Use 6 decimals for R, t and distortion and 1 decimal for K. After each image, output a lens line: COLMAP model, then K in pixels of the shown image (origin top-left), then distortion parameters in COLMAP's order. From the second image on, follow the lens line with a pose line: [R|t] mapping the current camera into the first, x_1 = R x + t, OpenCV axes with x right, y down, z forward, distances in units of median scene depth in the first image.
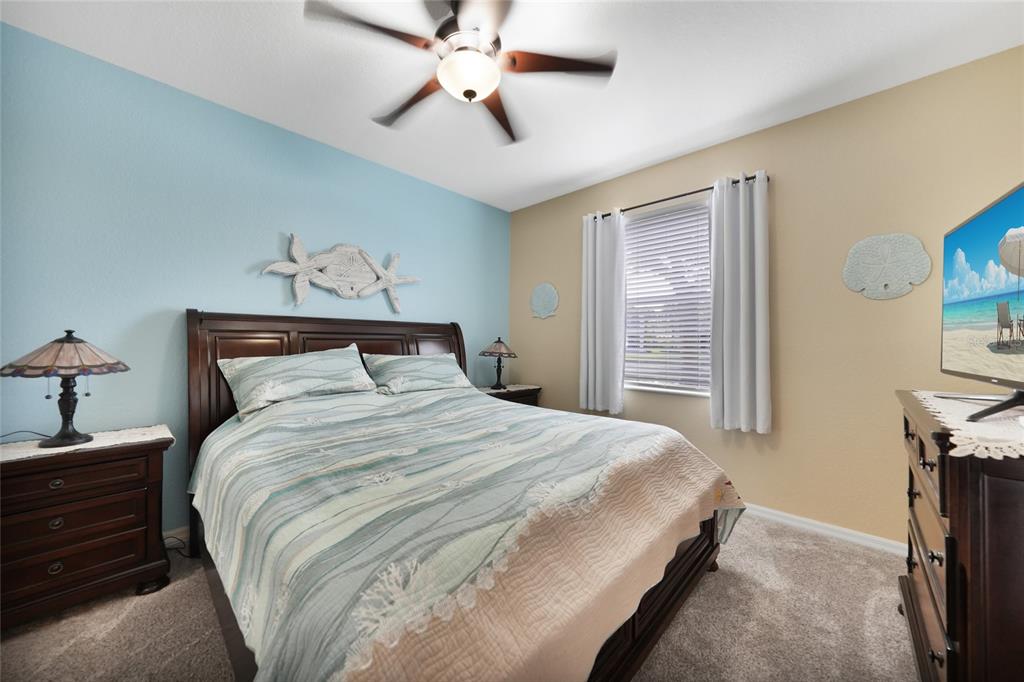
lens RADIAL K [[356.6, 0, 513.1], [0, 356.6, 344.2], [0, 0, 1]] dist [-0.031139, -0.000091]
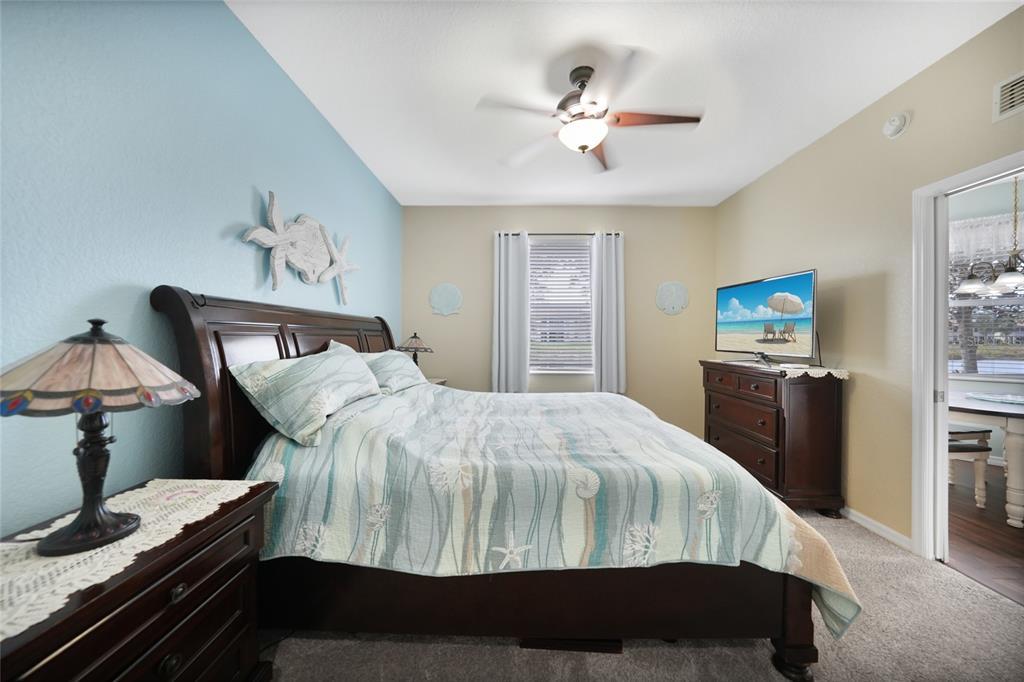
lens RADIAL K [[356.6, 0, 504.6], [0, 356.6, 342.7], [0, 0, 1]] dist [-0.031139, -0.000091]
pose [[0.749528, -0.010856, 0.661884, -0.793656], [0.001493, 0.999891, 0.014709, -0.008436], [-0.661971, -0.010036, 0.749462, 0.128095]]
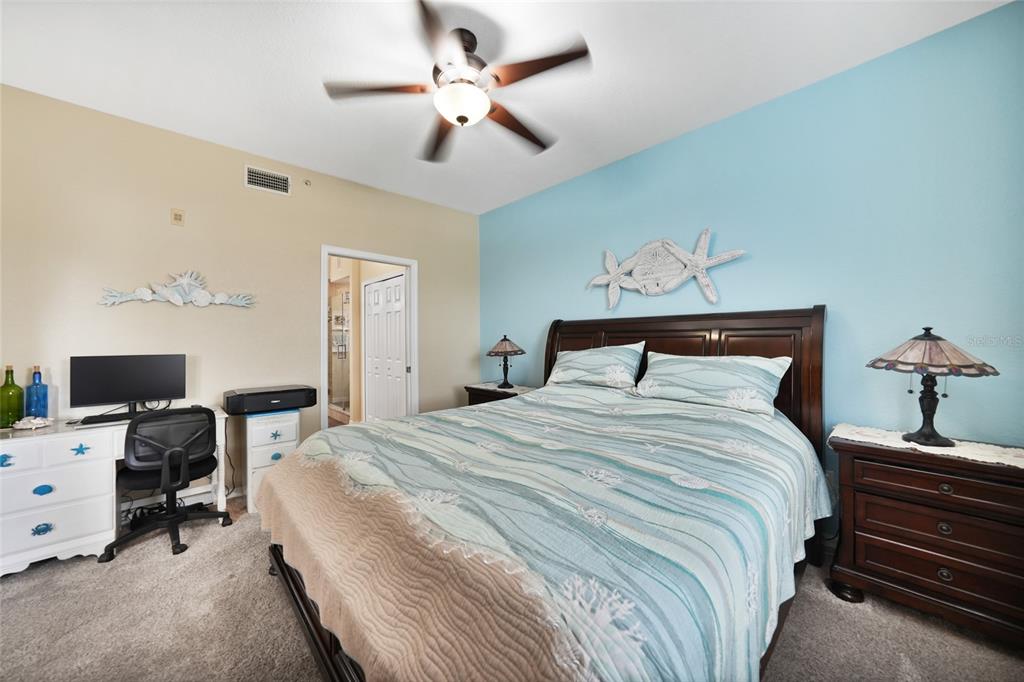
lens RADIAL K [[369.1, 0, 519.5], [0, 369.1, 331.9], [0, 0, 1]] dist [-0.000843, -0.000042]
pose [[-0.049373, -0.025003, -0.998467, 0.681245], [0.000171, 0.999686, -0.025042, -0.002491], [0.998780, -0.001407, -0.049353, 0.806570]]
